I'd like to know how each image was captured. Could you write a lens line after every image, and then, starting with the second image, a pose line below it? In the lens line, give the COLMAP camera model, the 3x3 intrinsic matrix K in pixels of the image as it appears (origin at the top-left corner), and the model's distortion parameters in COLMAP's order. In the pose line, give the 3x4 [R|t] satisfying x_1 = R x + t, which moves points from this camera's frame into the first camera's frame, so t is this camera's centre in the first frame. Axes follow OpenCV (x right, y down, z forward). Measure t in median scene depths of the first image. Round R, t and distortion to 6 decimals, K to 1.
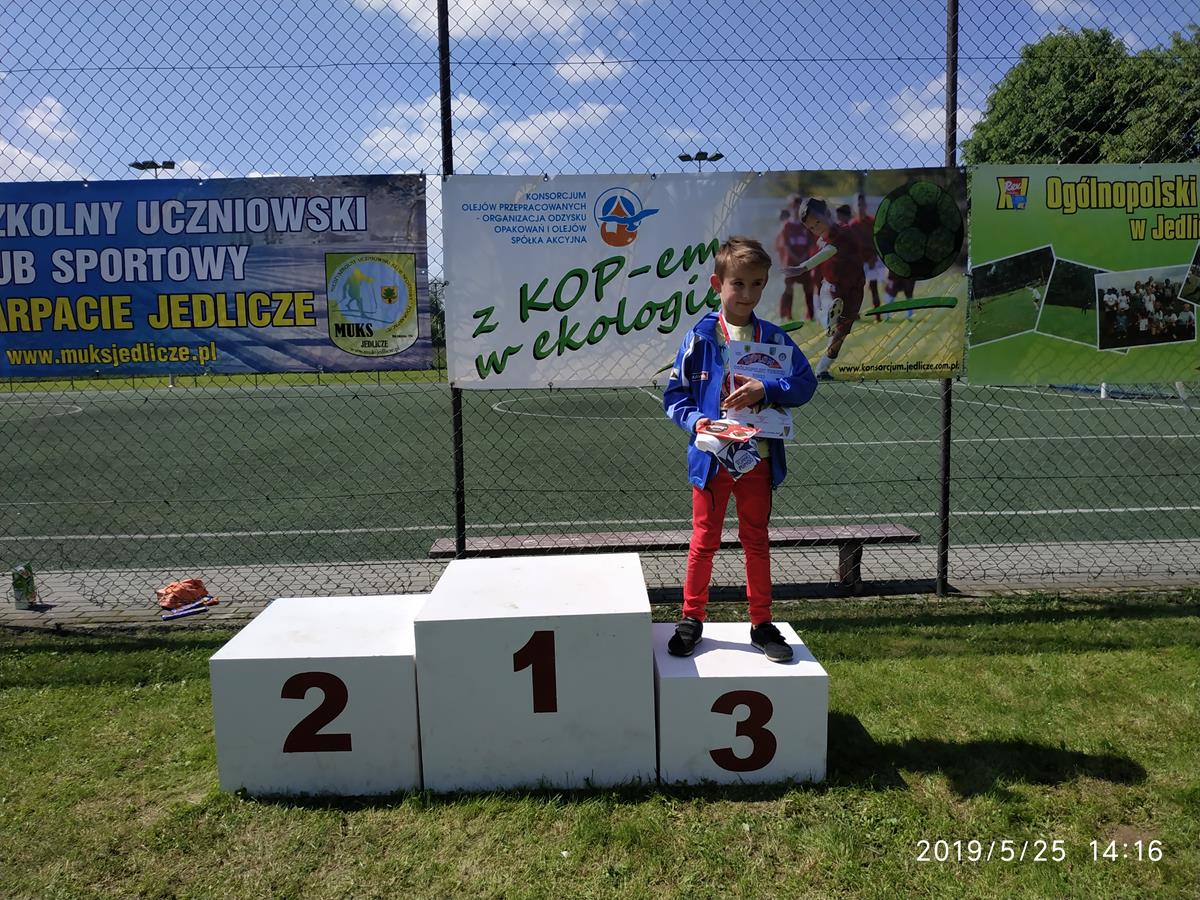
lens RADIAL K [[880.3, 0, 594.3], [0, 880.3, 450.3], [0, 0, 1]] dist [0.001427, -0.010891]
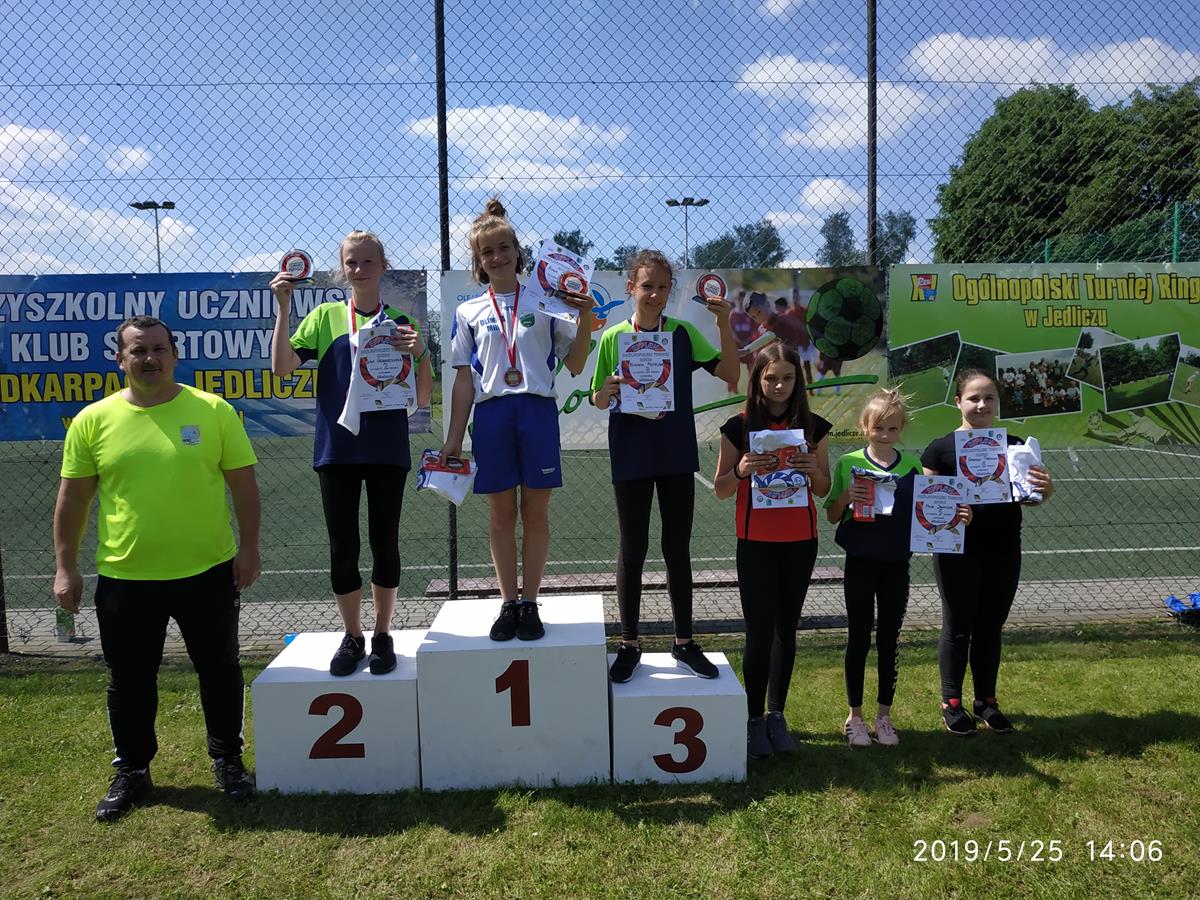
lens RADIAL K [[880.3, 0, 606.5], [0, 880.3, 450.3], [0, 0, 1]] dist [0.001427, -0.010891]
pose [[0.999721, 0.004572, 0.023188, 0.022881], [-0.003766, 0.999390, -0.034712, -0.032303], [-0.023332, 0.034615, 0.999128, -0.172011]]
